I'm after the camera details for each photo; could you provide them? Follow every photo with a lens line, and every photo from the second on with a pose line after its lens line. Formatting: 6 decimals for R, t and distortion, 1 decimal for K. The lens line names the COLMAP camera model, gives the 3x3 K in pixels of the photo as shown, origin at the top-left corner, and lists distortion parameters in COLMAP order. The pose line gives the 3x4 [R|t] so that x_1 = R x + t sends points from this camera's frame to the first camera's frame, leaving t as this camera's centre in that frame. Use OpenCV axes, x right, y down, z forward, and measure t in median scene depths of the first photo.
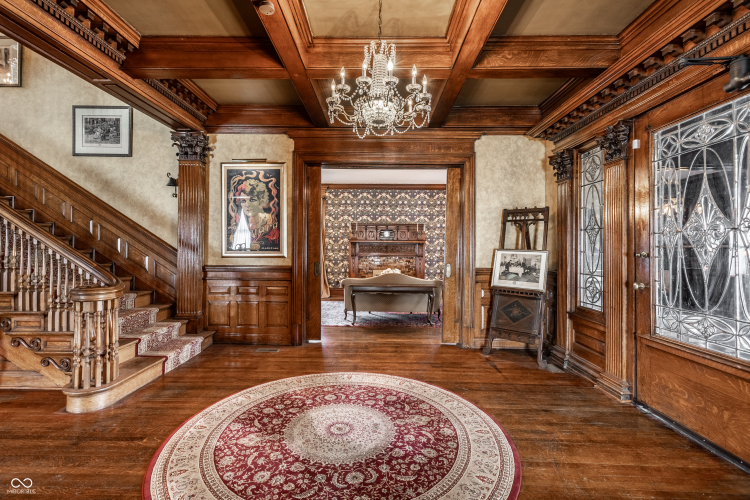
lens RADIAL K [[356.6, 0, 371.2], [0, 356.6, 245.4], [0, 0, 1]] dist [-0.000873, 0.000332]
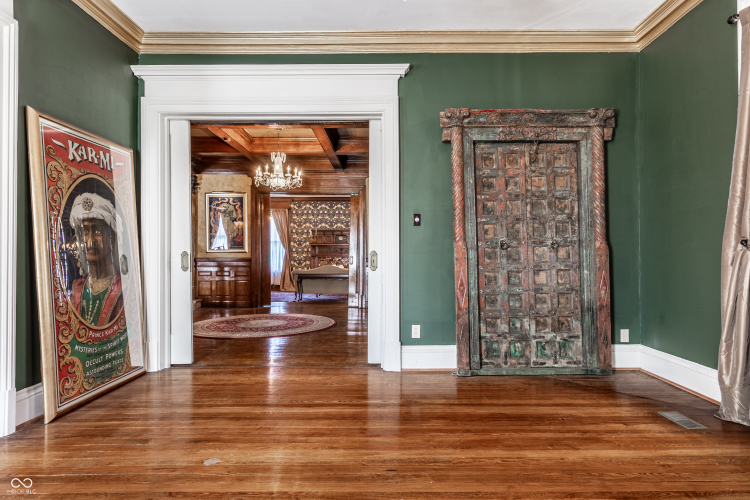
lens RADIAL K [[400.7, 0, 378.1], [0, 400.7, 254.9], [0, 0, 1]] dist [0.001310, 0.000047]
pose [[0.999767, -0.007945, 0.020059, 0.322881], [0.007856, 0.999959, 0.004528, 0.043277], [-0.020094, -0.004369, 0.999789, -0.834071]]
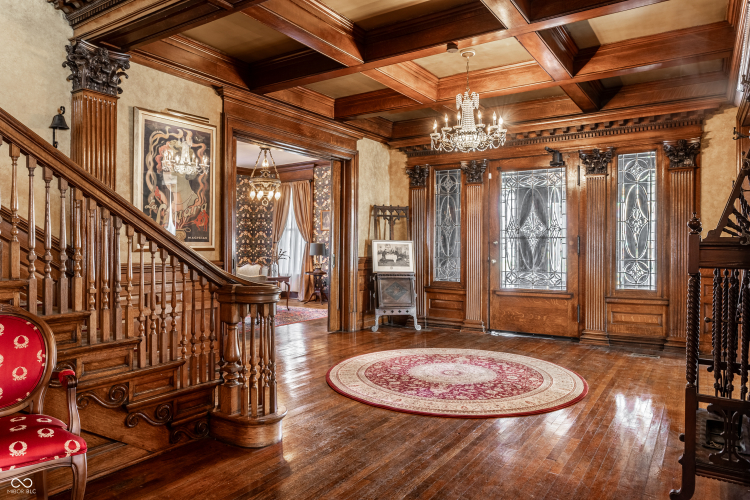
lens RADIAL K [[510.0, 0, 375.4], [0, 510.0, 245.2], [0, 0, 1]] dist [-0.003402, -0.000729]
pose [[0.527016, -0.006028, 0.849834, -1.040749], [-0.004194, 0.999944, 0.009693, 0.011737], [-0.849845, -0.008673, 0.526962, 0.136245]]
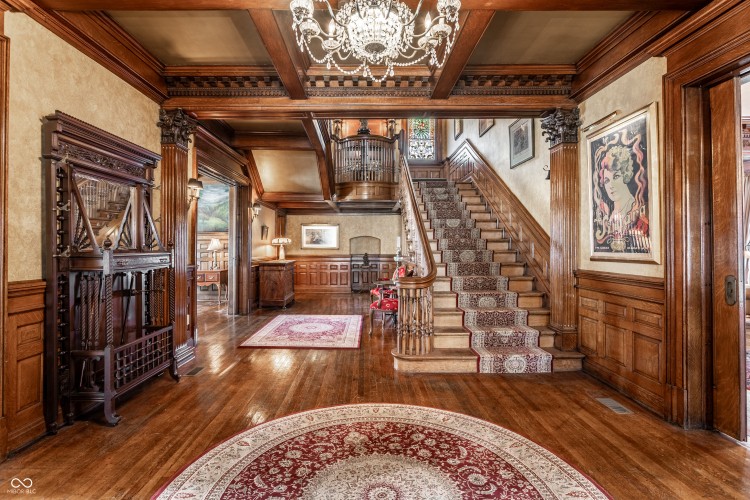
lens RADIAL K [[364.4, 0, 358.1], [0, 364.4, 246.7], [0, 0, 1]] dist [-0.014056, 0.000267]
pose [[0.008898, -0.006937, -0.999936, 0.365728], [0.006001, 0.999958, -0.006884, 0.007354], [0.999942, -0.005939, 0.008939, 0.531322]]
